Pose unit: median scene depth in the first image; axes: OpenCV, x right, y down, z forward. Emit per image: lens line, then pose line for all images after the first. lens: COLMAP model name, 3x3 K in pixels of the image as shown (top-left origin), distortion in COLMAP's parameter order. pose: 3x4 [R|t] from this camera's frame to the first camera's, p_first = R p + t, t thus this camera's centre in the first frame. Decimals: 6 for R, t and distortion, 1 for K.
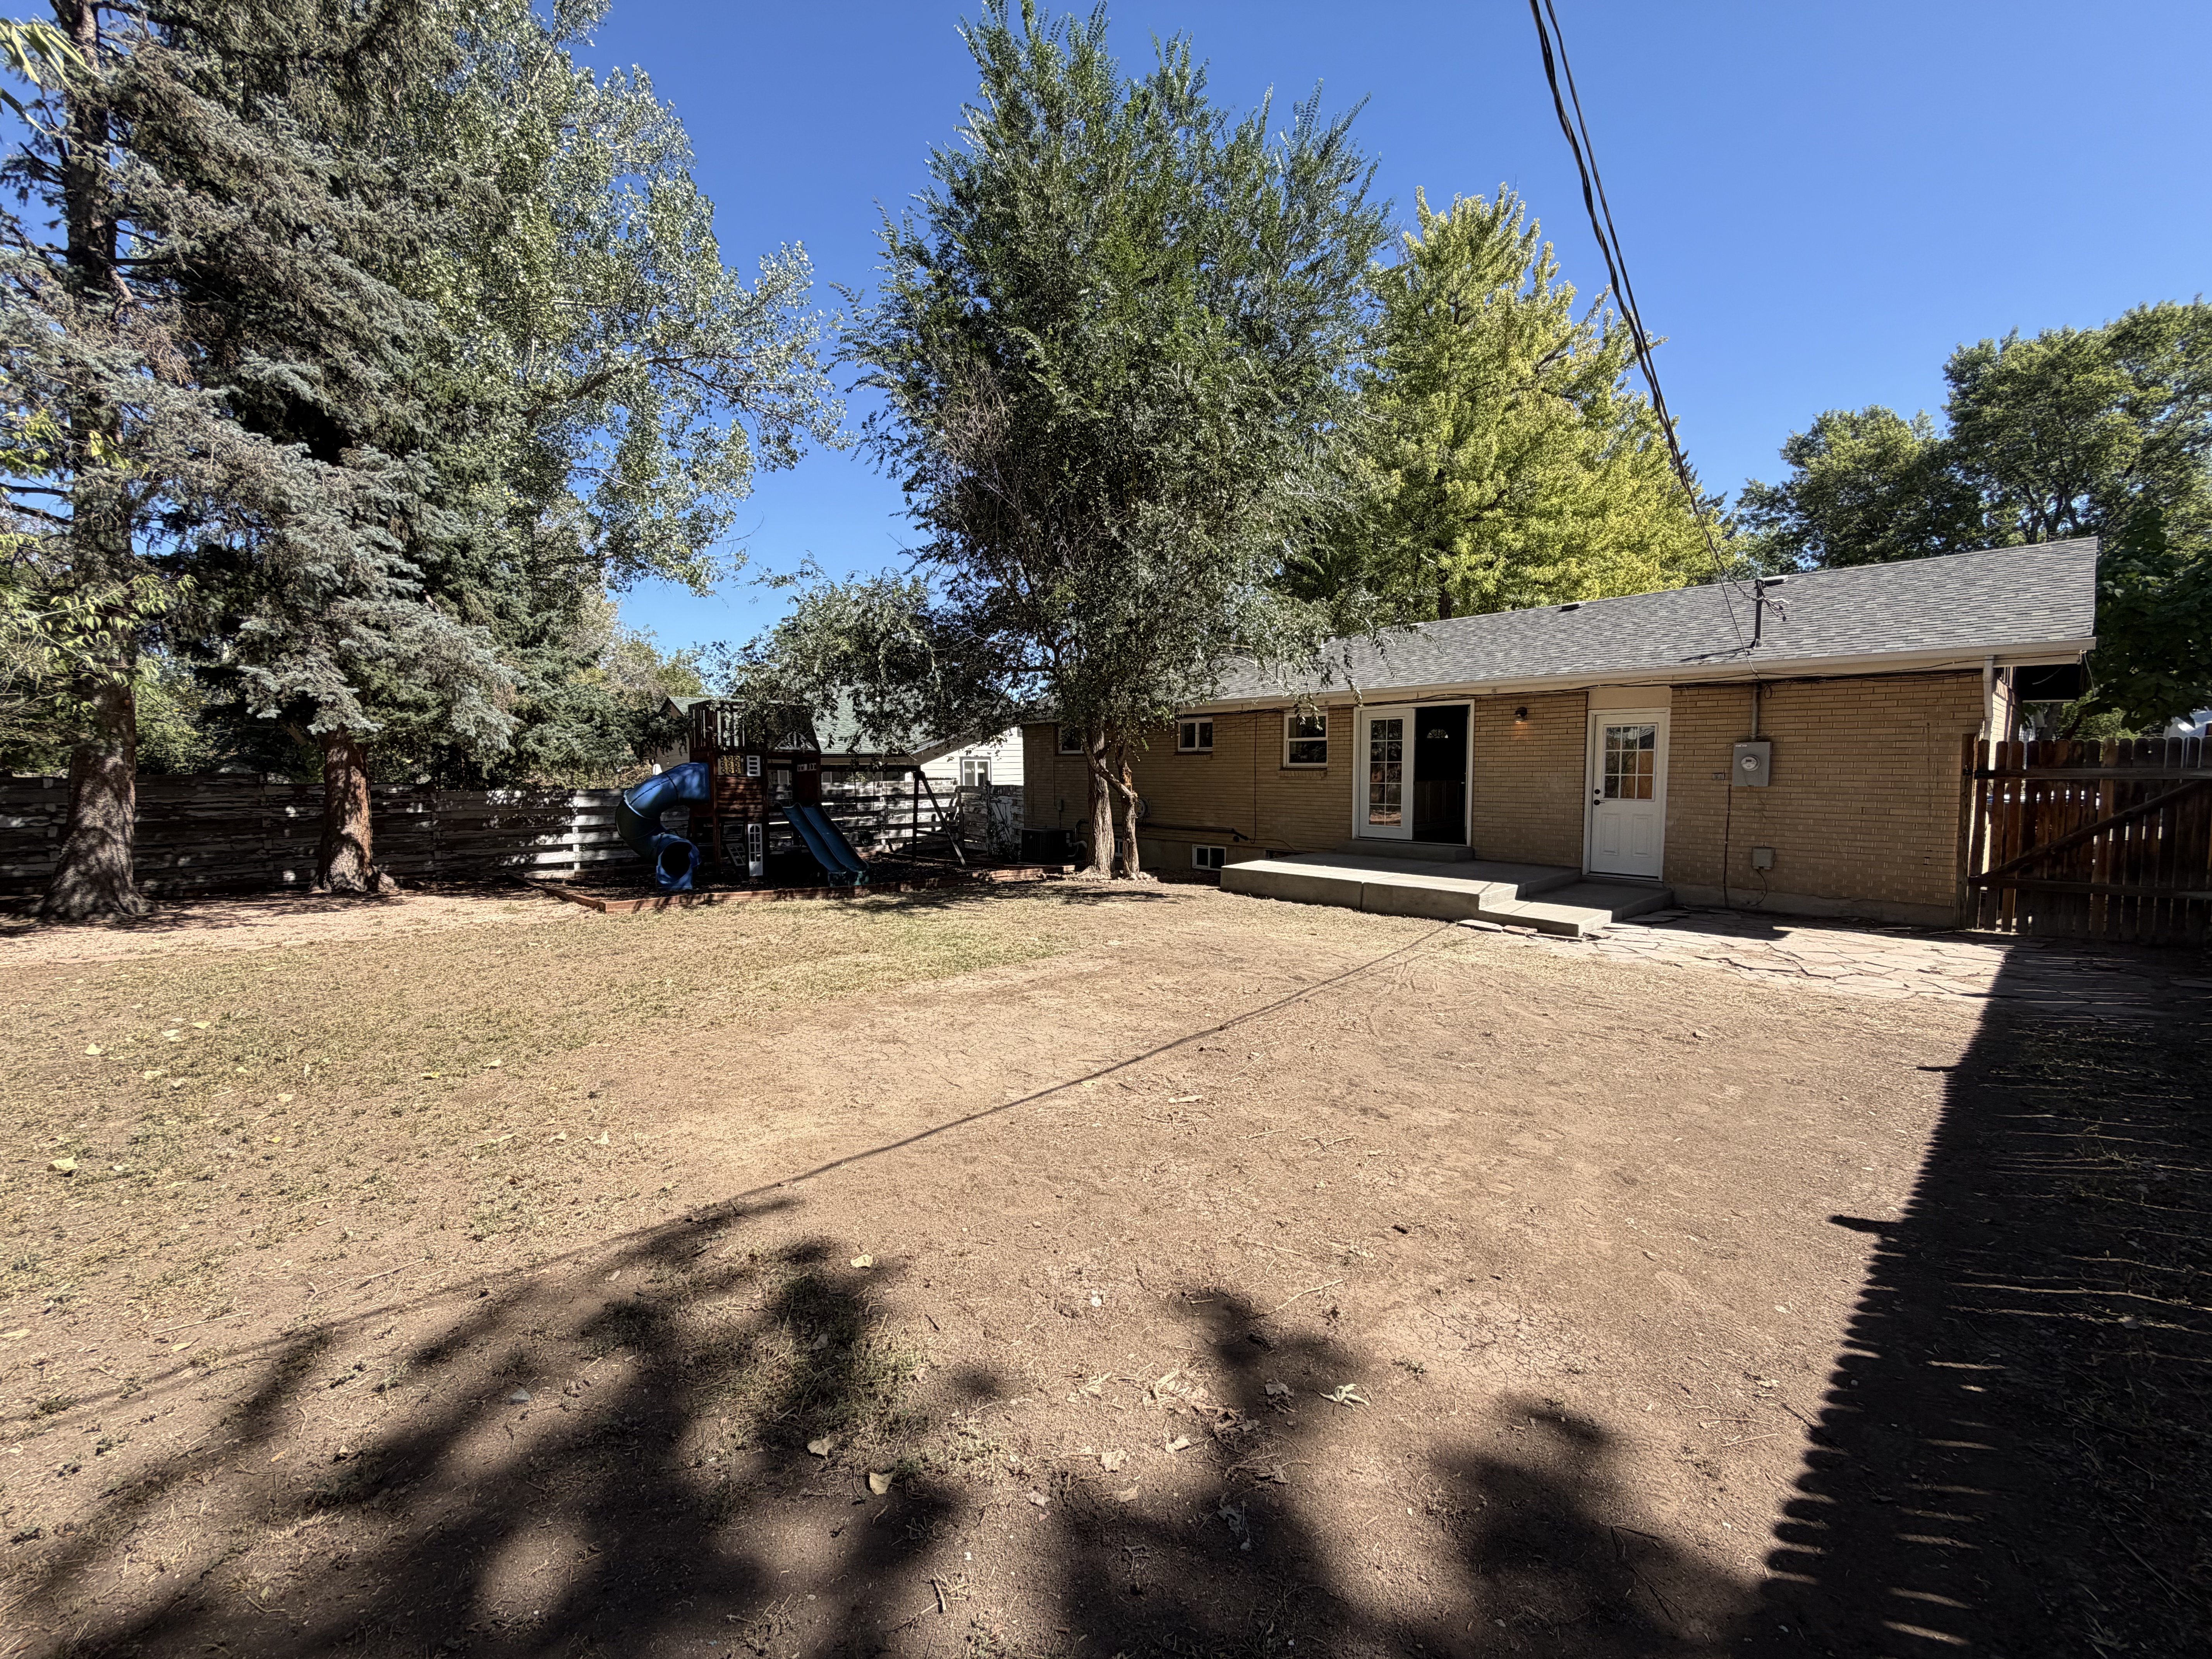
lens RADIAL K [[886.6, 0, 1104.5], [0, 886.6, 831.9], [0, 0, 1]] dist [0.000207, -0.000045]
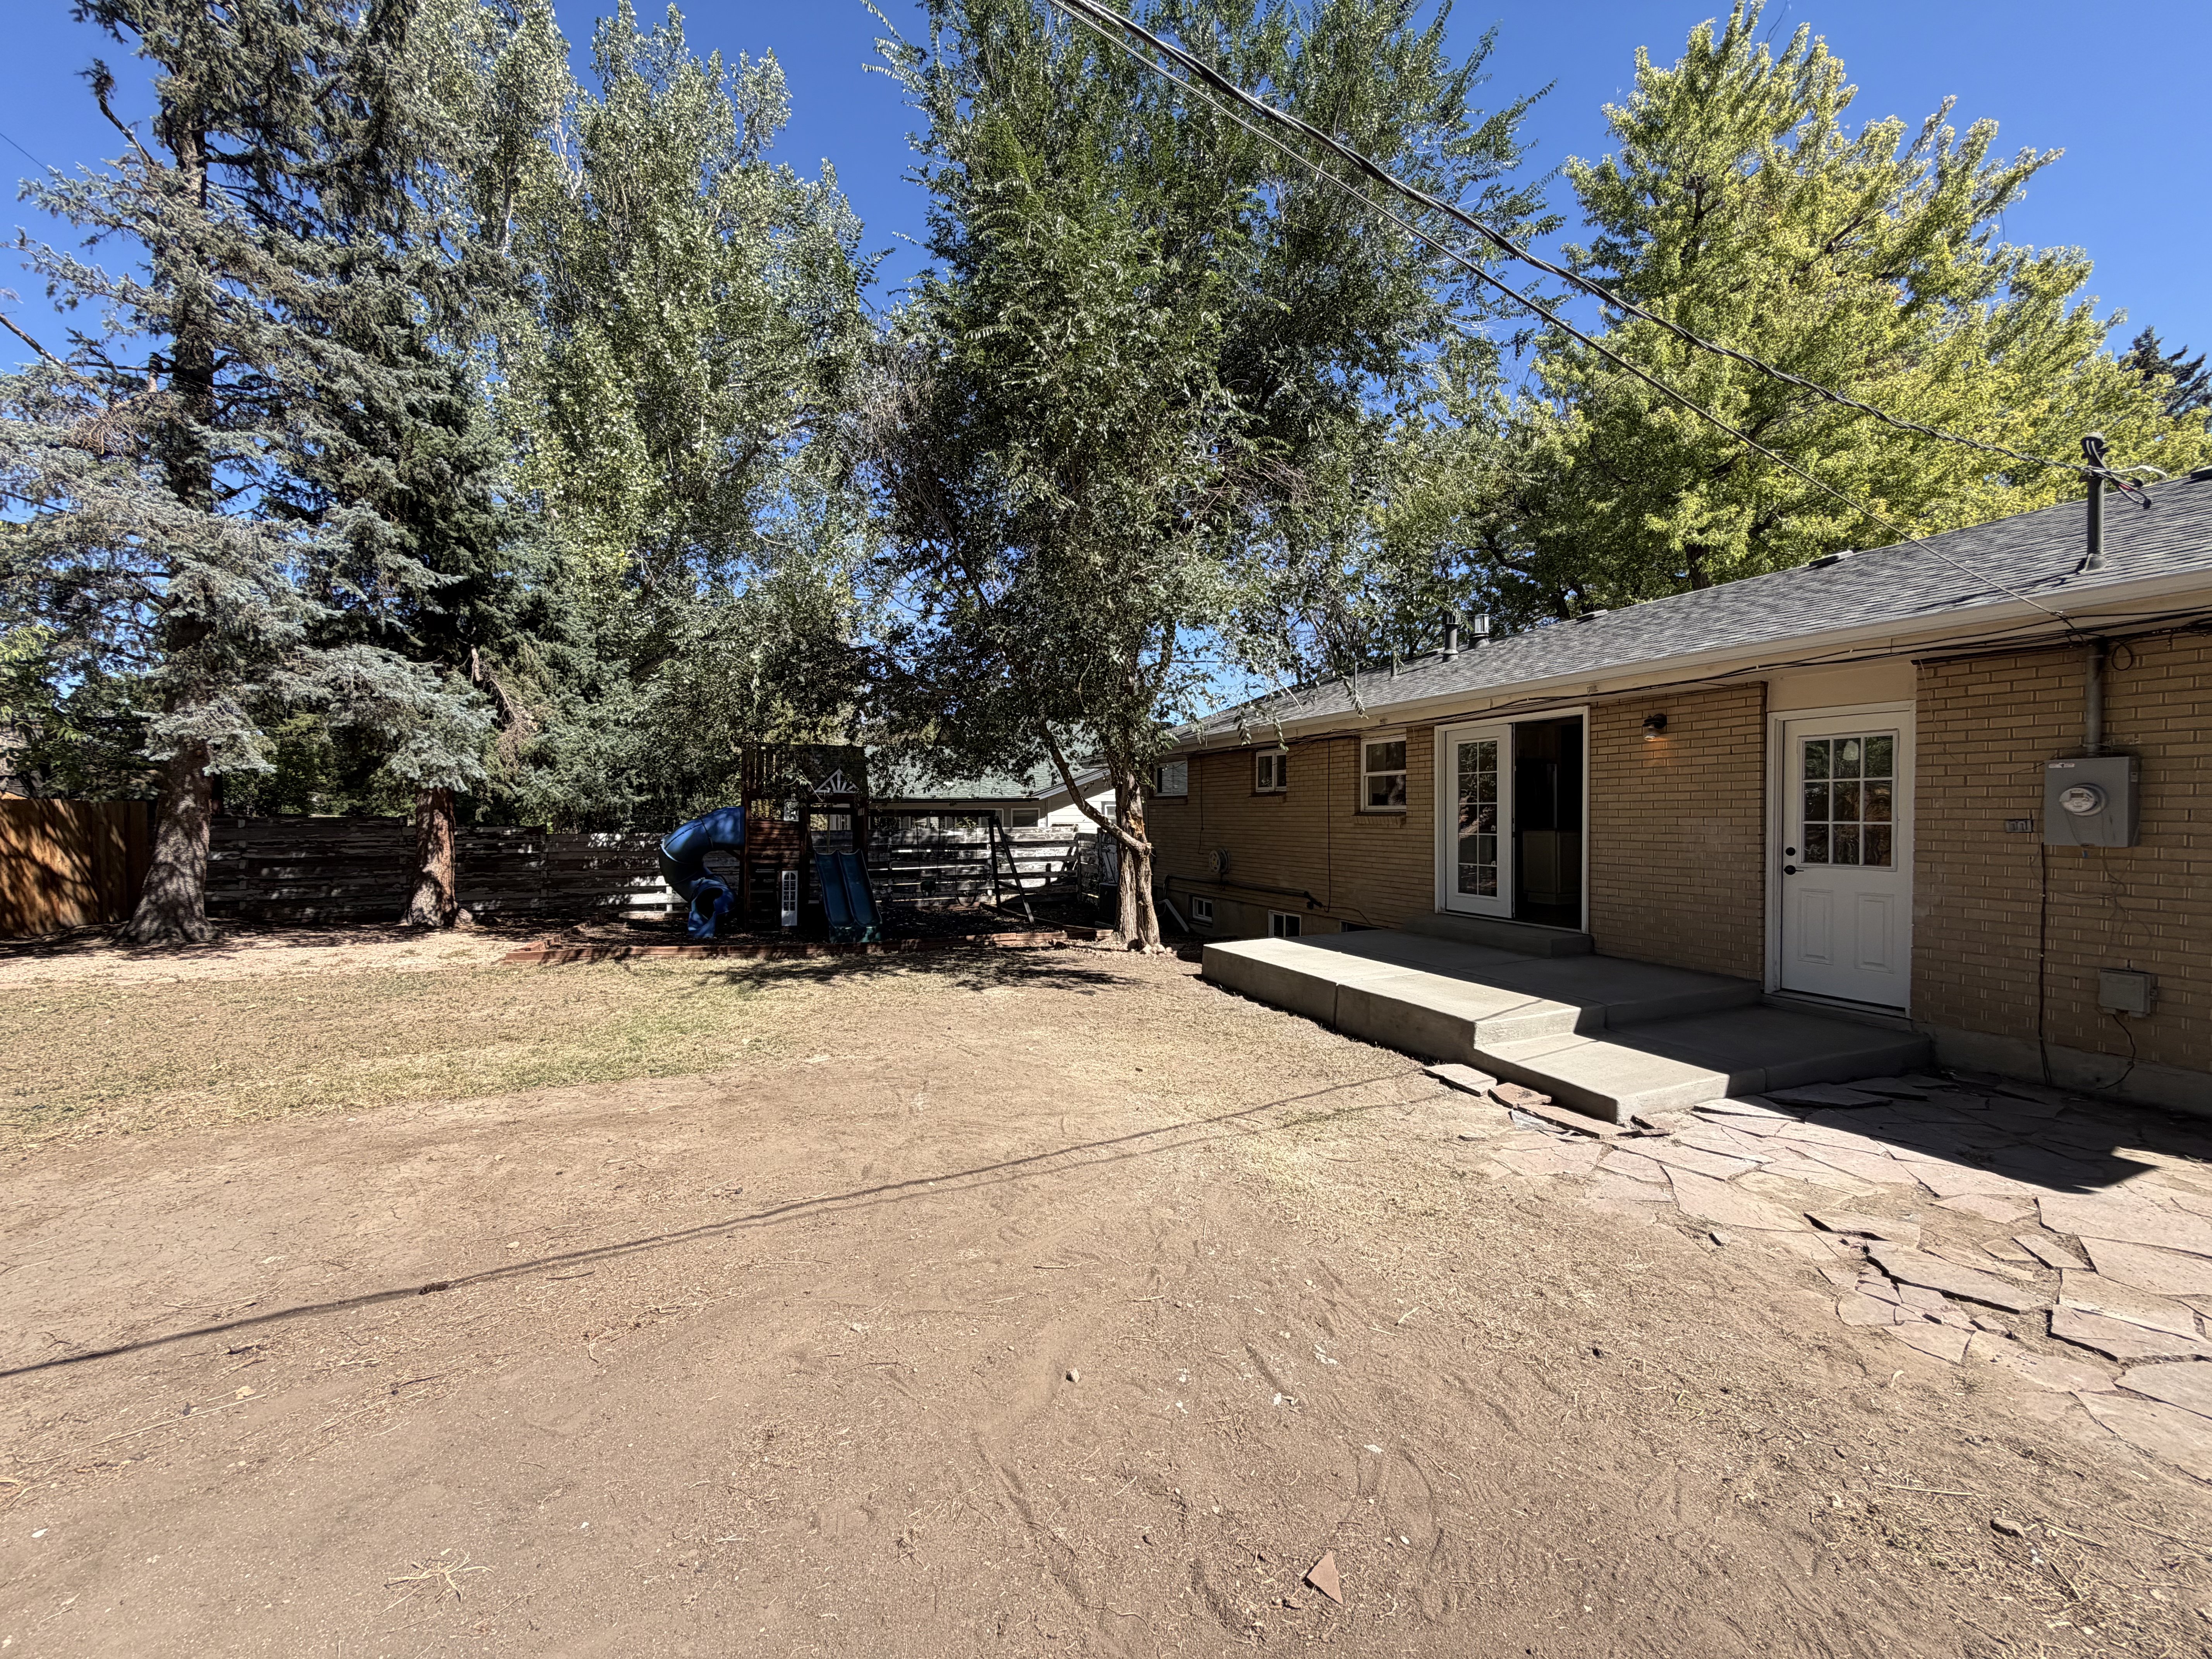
lens RADIAL K [[886.6, 0, 1106.8], [0, 886.6, 830.6], [0, 0, 1]] dist [0.000207, -0.000045]
pose [[0.939585, 0.007733, -0.342227, 0.295124], [-0.026663, 0.998361, -0.050646, -0.015590], [0.341275, 0.056711, 0.938251, 0.265232]]
